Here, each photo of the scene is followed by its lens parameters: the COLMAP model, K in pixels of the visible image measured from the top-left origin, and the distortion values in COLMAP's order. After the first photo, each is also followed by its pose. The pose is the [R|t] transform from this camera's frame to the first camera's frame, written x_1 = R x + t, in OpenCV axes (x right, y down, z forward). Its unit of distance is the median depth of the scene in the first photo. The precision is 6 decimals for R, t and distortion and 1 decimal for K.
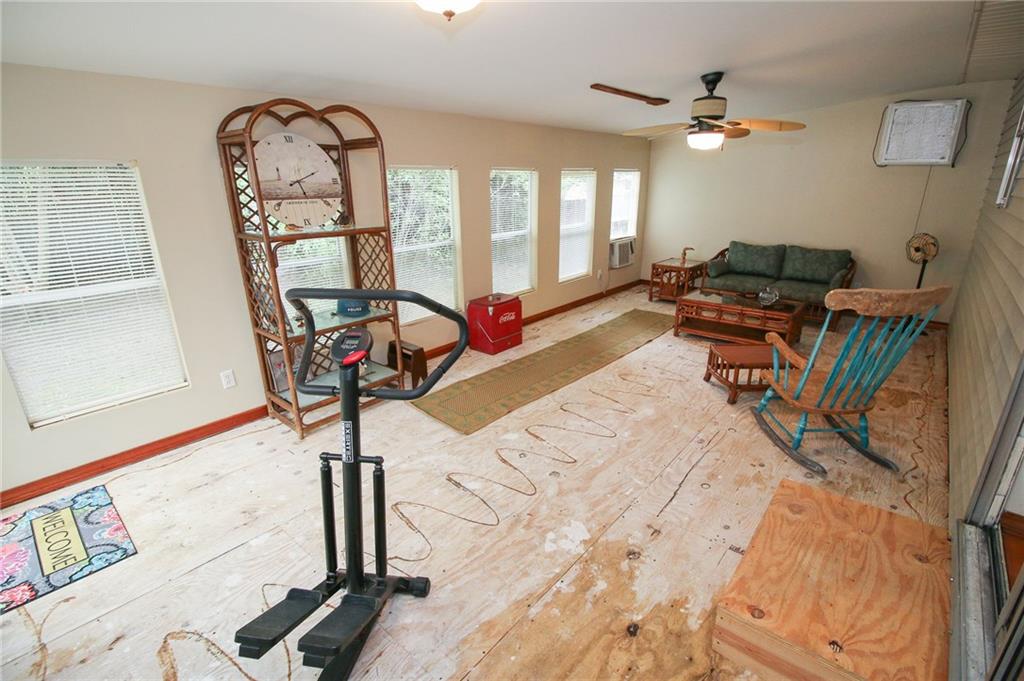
lens RADIAL K [[471.0, 0, 516.1], [0, 471.0, 337.9], [0, 0, 1]] dist [-0.016066, -0.000291]
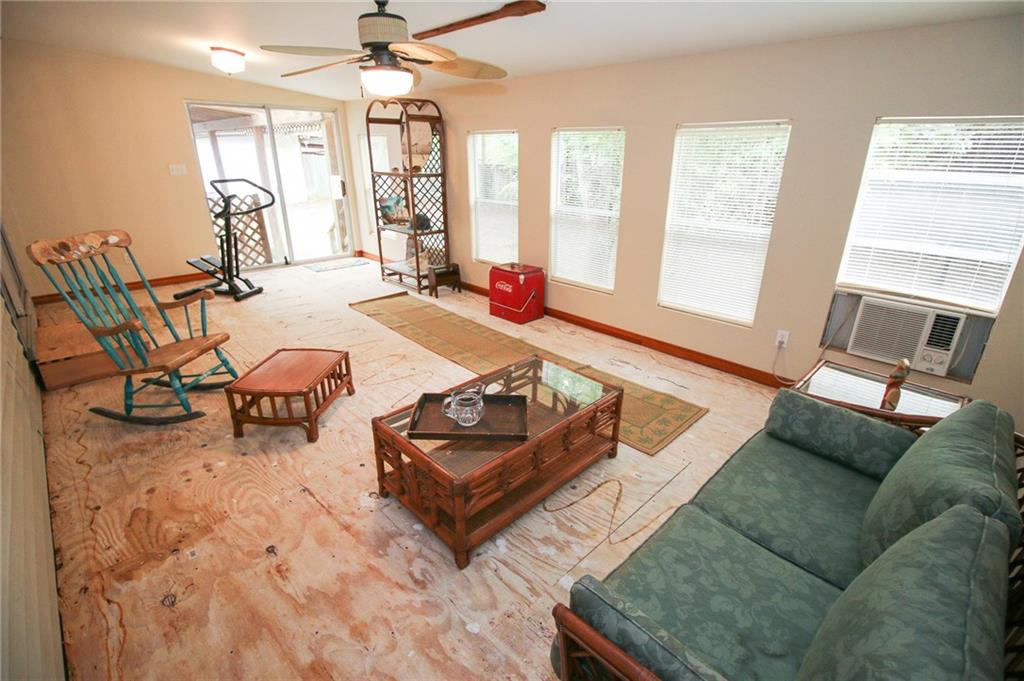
lens RADIAL K [[471.0, 0, 516.1], [0, 471.0, 337.9], [0, 0, 1]] dist [-0.016066, -0.000291]
pose [[-0.074388, 0.387482, -0.918871, 0.894215], [-0.315468, 0.864960, 0.390287, -0.330978], [0.946016, 0.318907, 0.057895, 0.971336]]
